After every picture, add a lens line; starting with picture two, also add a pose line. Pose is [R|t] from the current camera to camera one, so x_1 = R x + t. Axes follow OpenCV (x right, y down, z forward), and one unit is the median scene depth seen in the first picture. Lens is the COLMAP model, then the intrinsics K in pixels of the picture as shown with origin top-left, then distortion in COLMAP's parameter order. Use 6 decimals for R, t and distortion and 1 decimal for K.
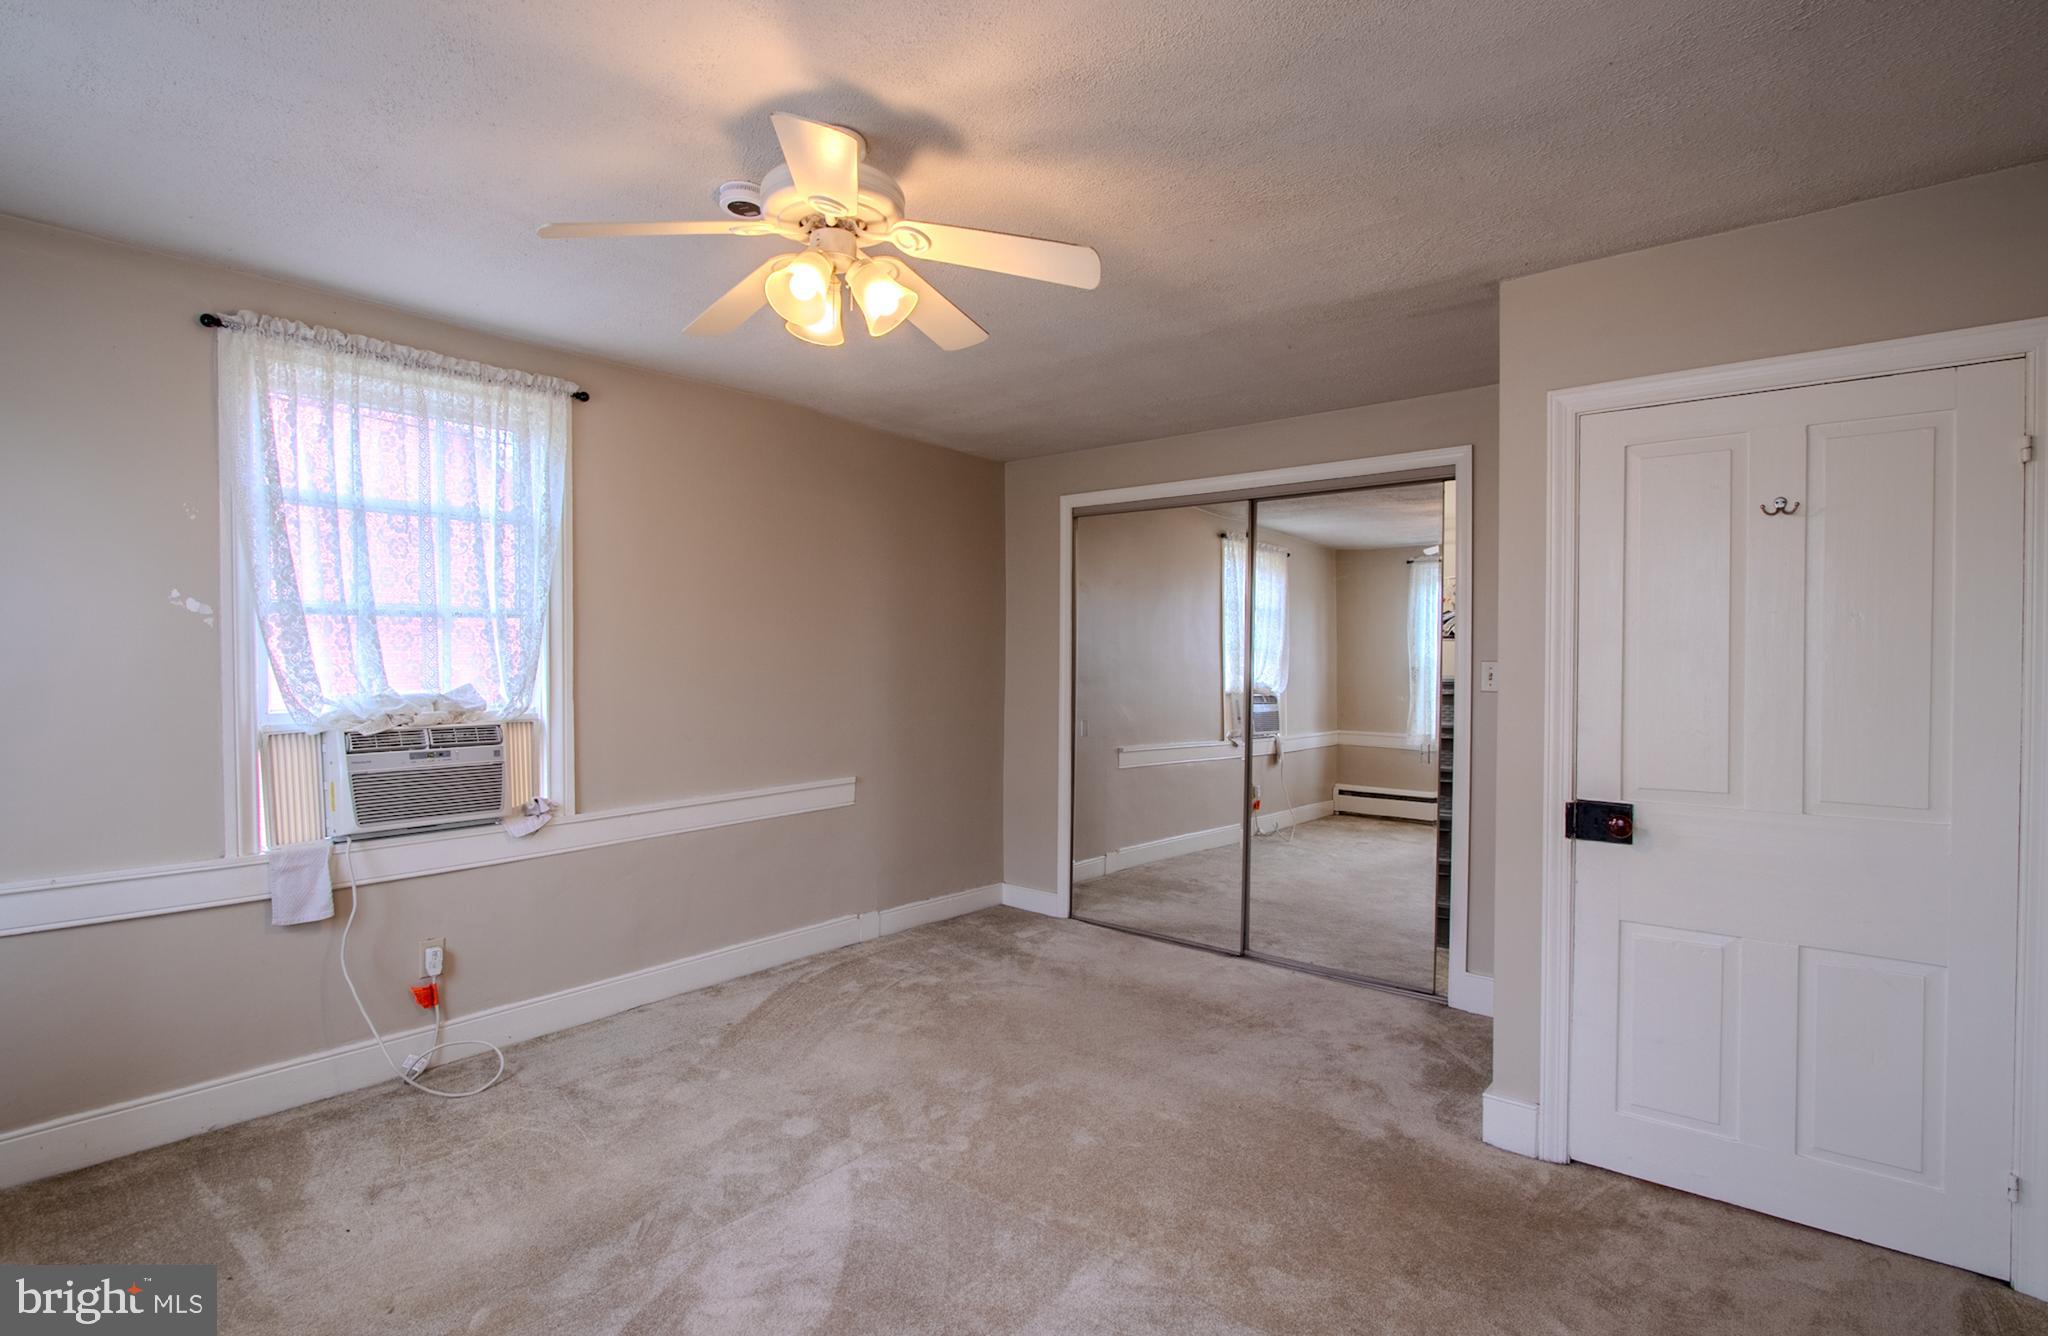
lens RADIAL K [[999.0, 0, 1027.4], [0, 999.0, 670.4], [0, 0, 1]] dist [-0.027331, 0.000282]
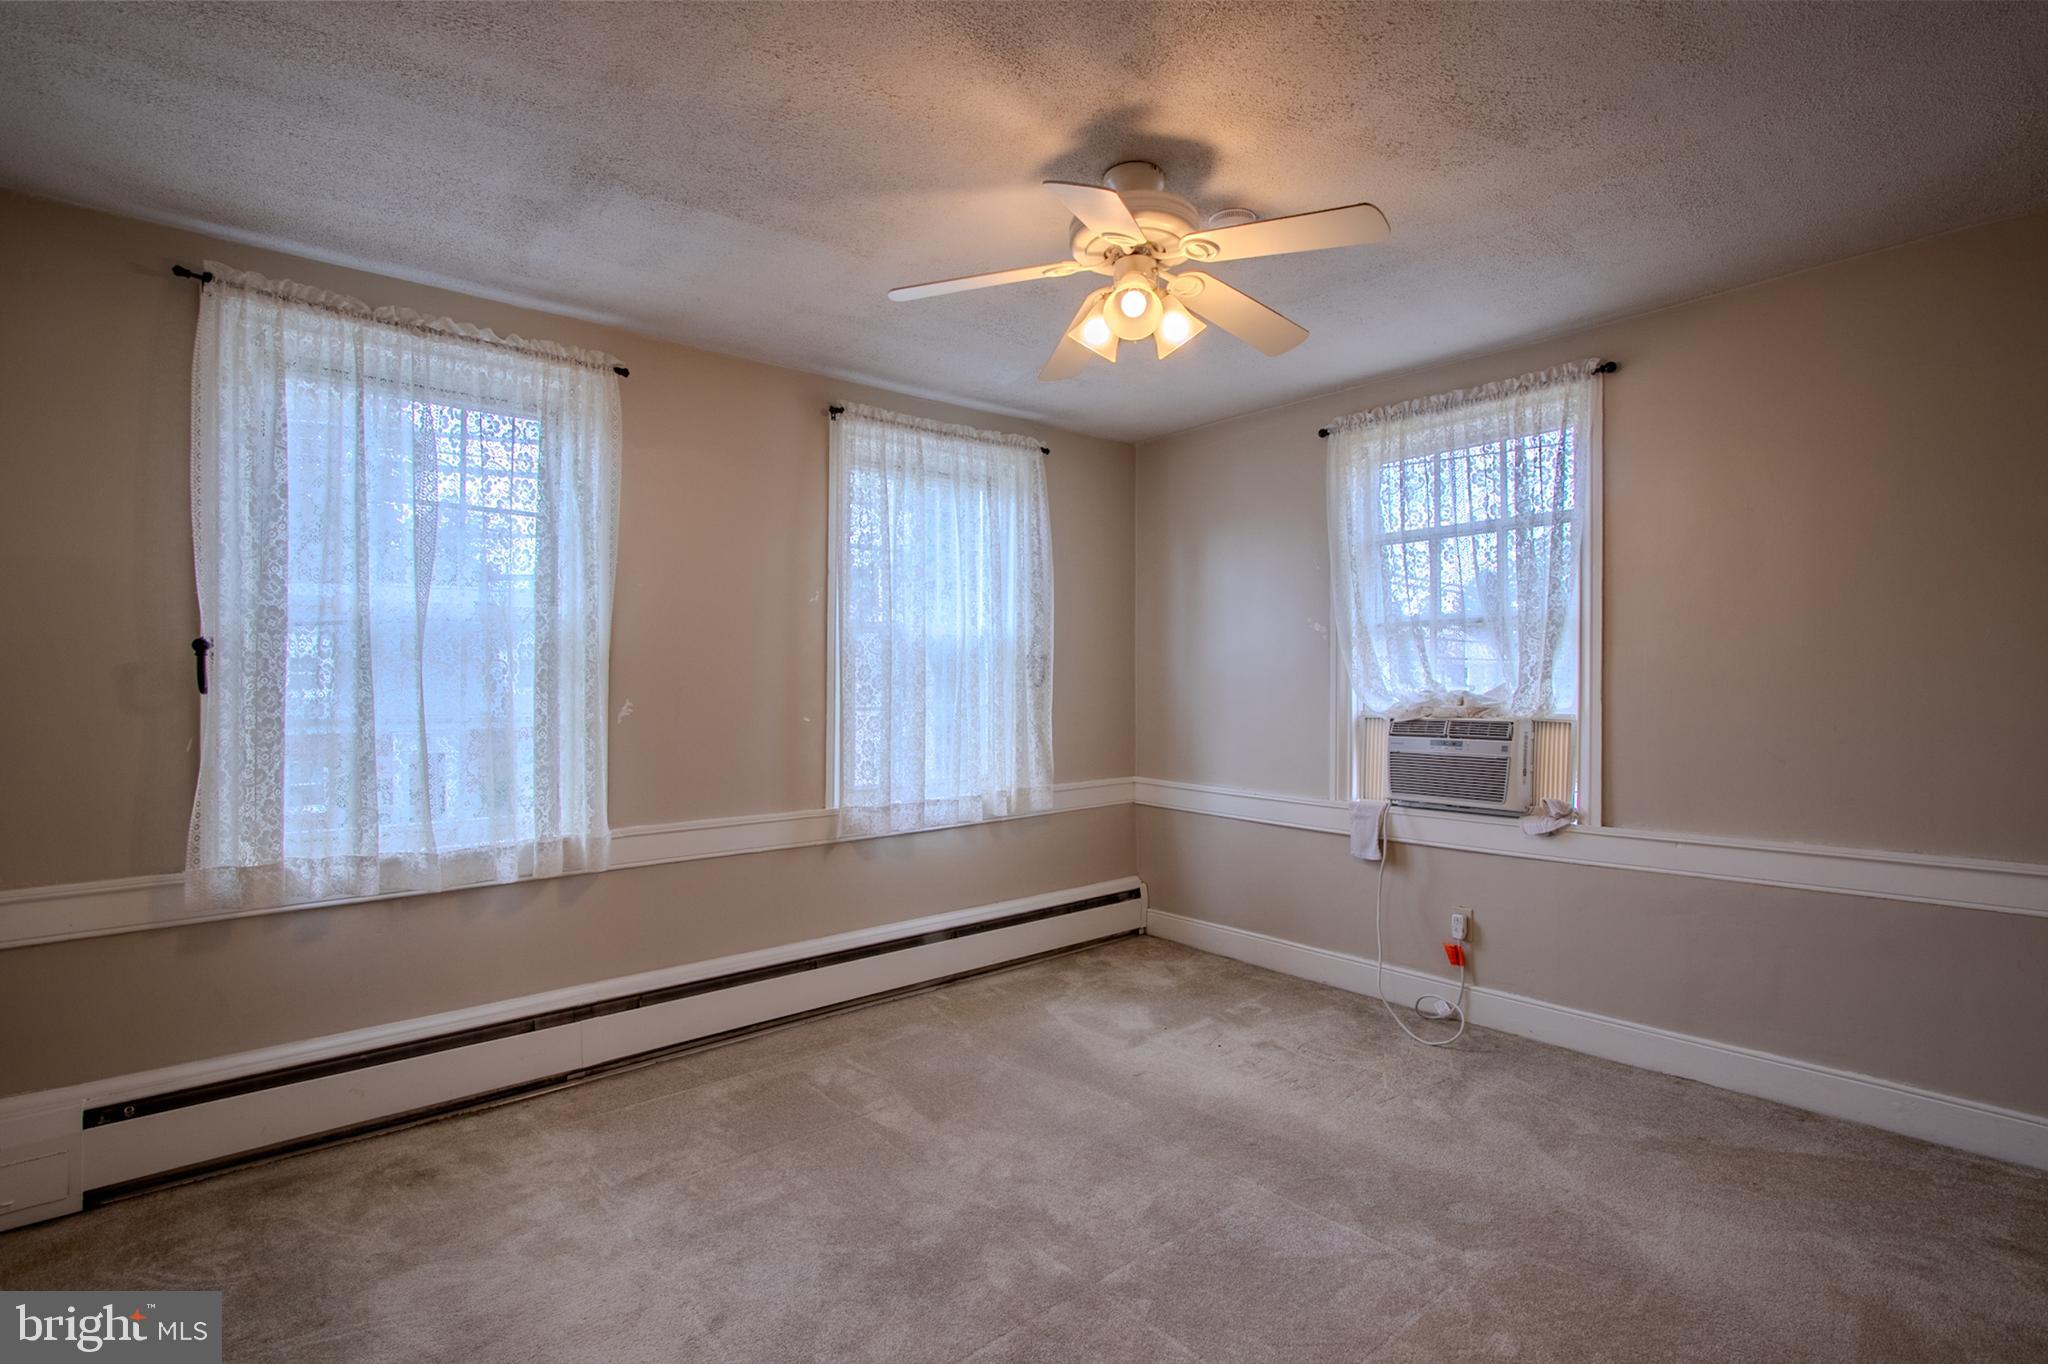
lens RADIAL K [[945.5, 0, 1029.2], [0, 945.5, 684.2], [0, 0, 1]] dist [-0.002104, -0.000145]
pose [[-0.188096, 0.008523, -0.982114, 0.561202], [-0.001958, 0.999957, 0.009053, 0.007363], [0.982149, 0.003626, -0.188072, 0.721592]]
